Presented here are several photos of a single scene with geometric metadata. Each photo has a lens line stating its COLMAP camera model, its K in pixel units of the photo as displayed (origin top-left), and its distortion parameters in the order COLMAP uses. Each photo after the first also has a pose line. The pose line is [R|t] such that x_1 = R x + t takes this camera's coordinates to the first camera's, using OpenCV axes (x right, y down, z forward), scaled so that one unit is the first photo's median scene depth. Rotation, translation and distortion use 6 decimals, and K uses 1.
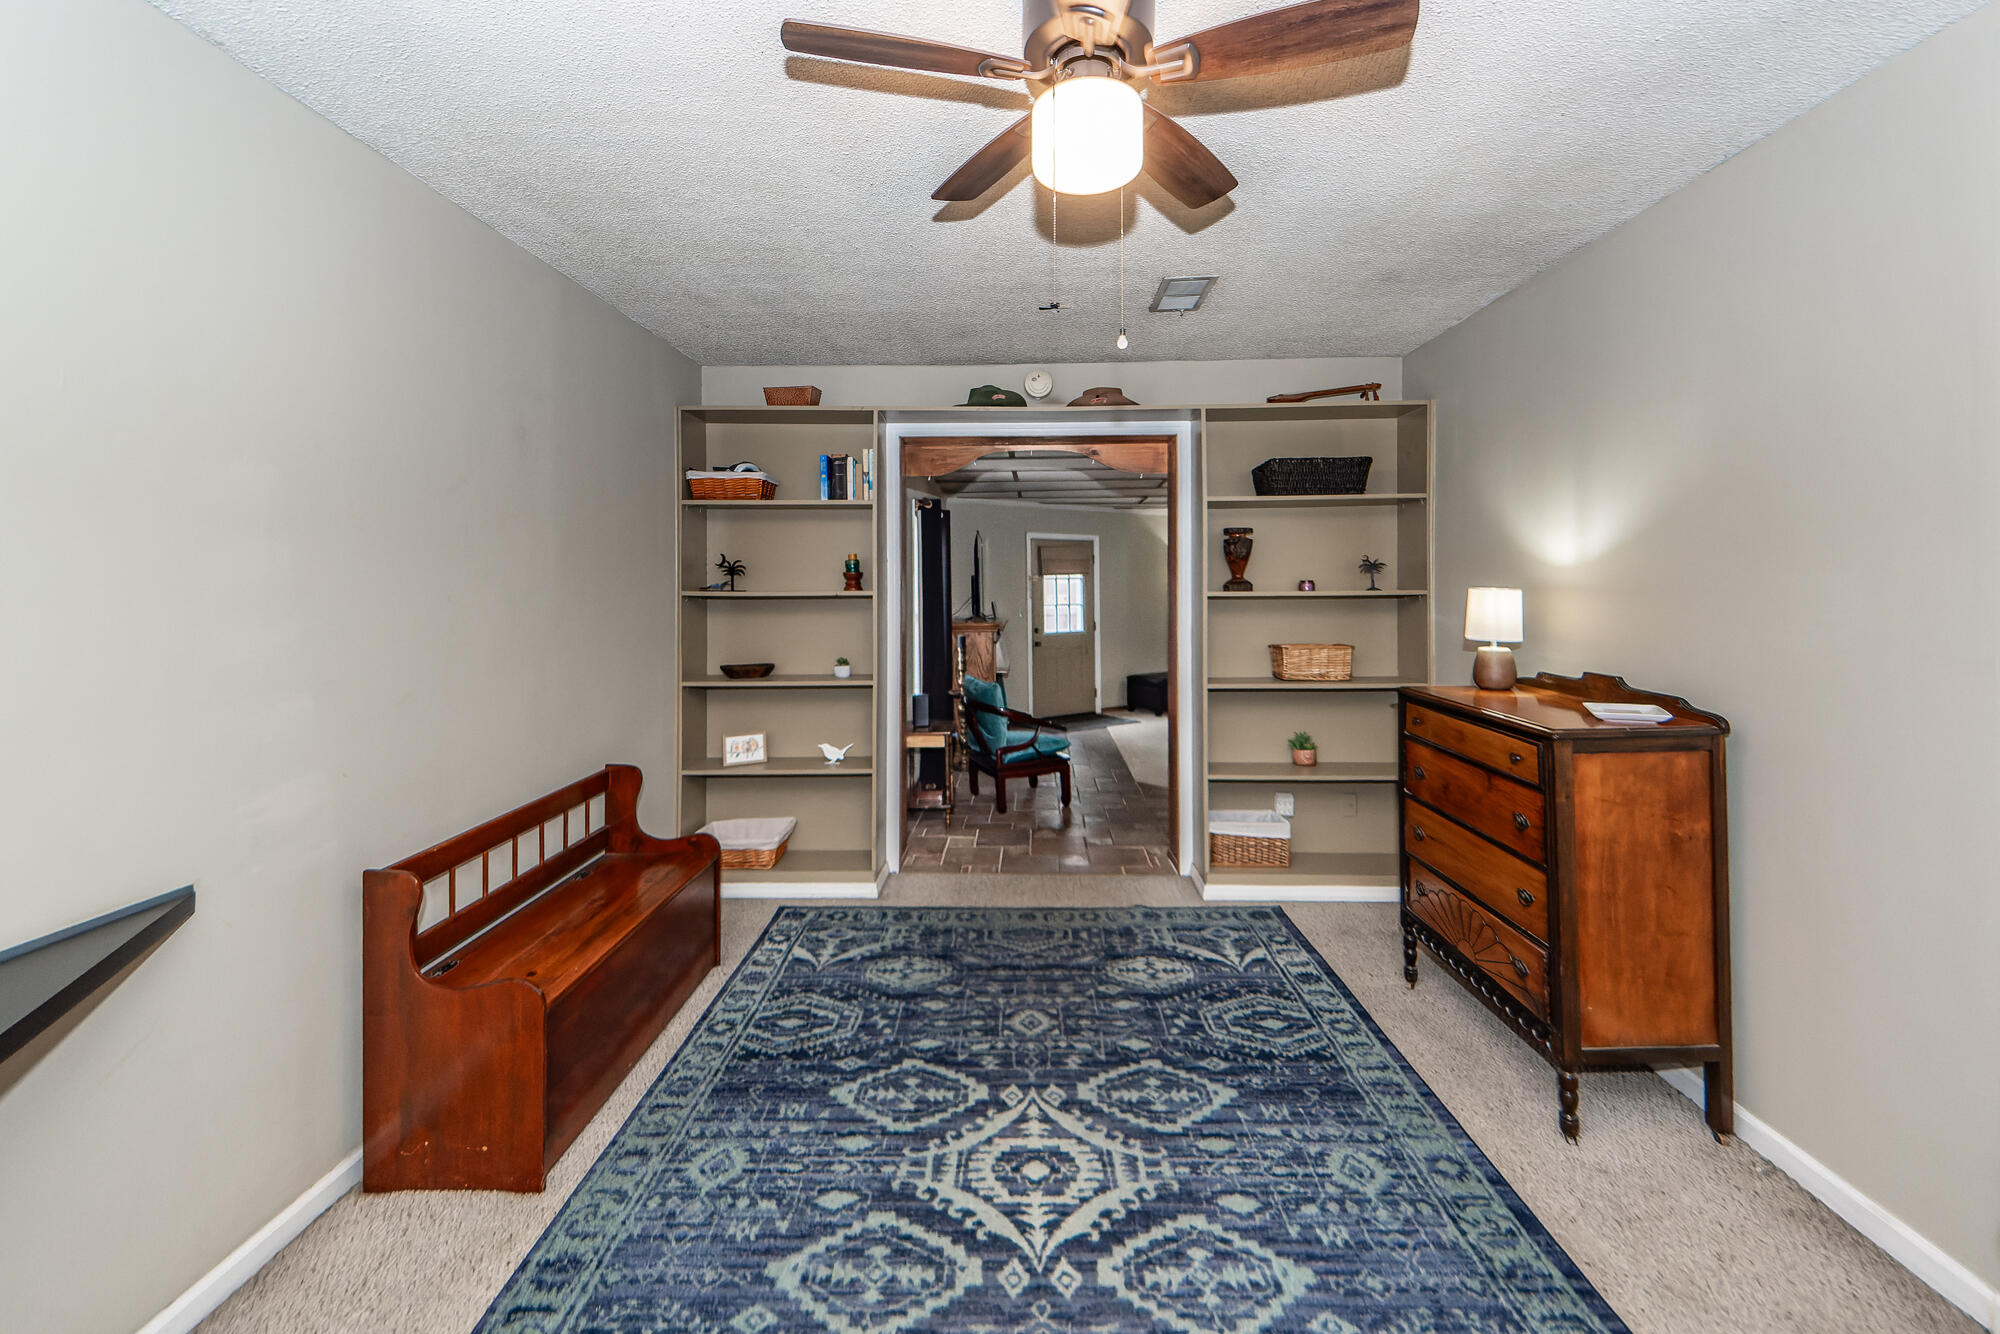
lens RADIAL K [[794.2, 0, 1001.2], [0, 794.2, 599.3], [0, 0, 1]] dist [0.023665, -0.000325]
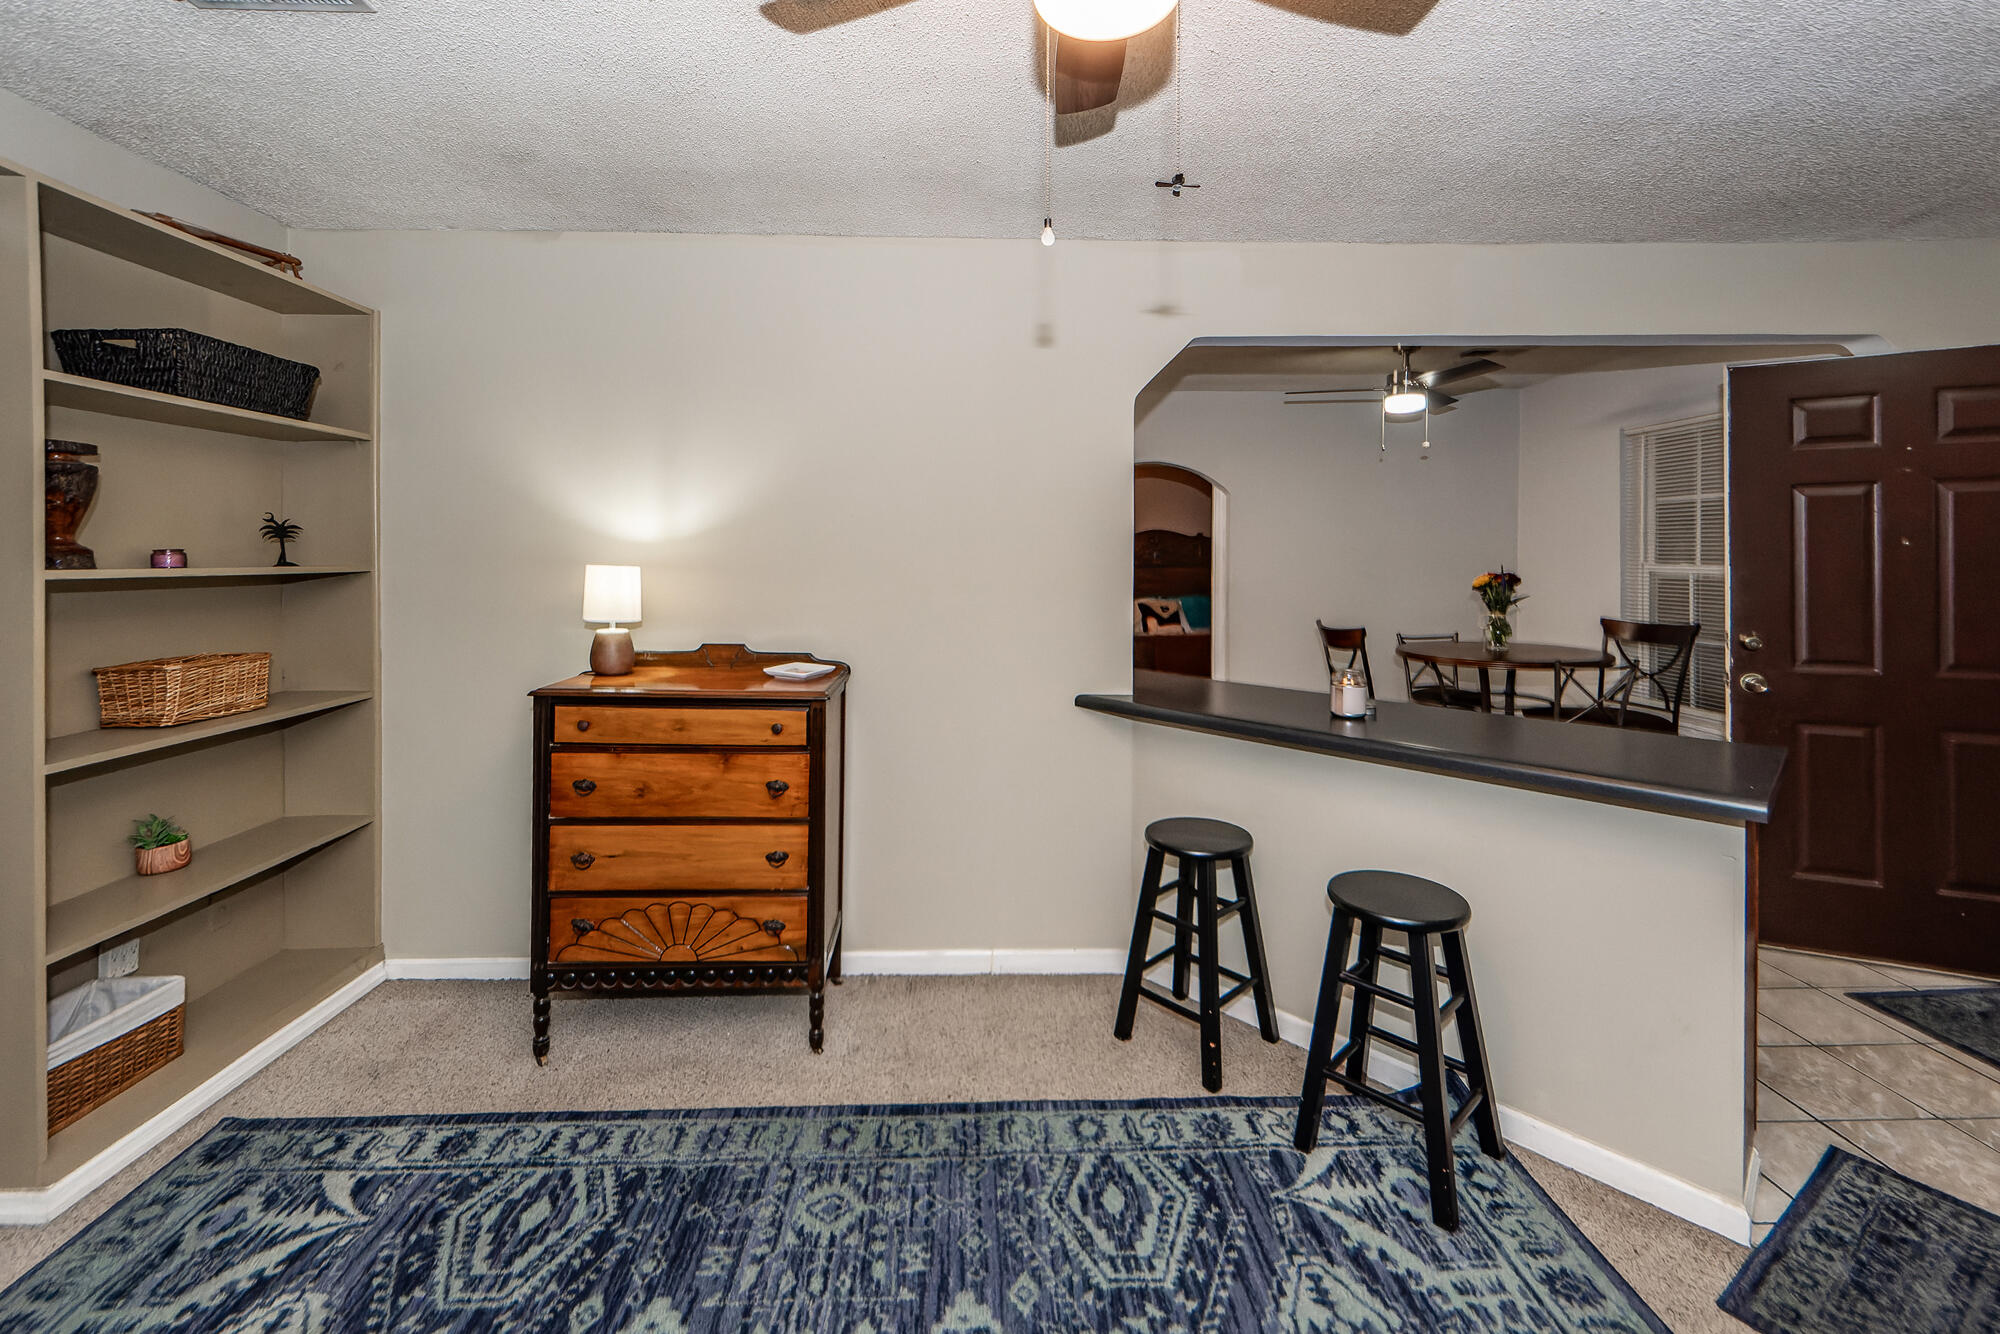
lens RADIAL K [[821.4, 0, 1001.3], [0, 821.4, 569.3], [0, 0, 1]] dist [0.033354, -0.010108]
pose [[-0.052664, -0.008666, 0.998575, -0.493106], [0.005703, 0.999943, 0.008979, -0.019882], [-0.998596, 0.006167, -0.052611, 0.835927]]
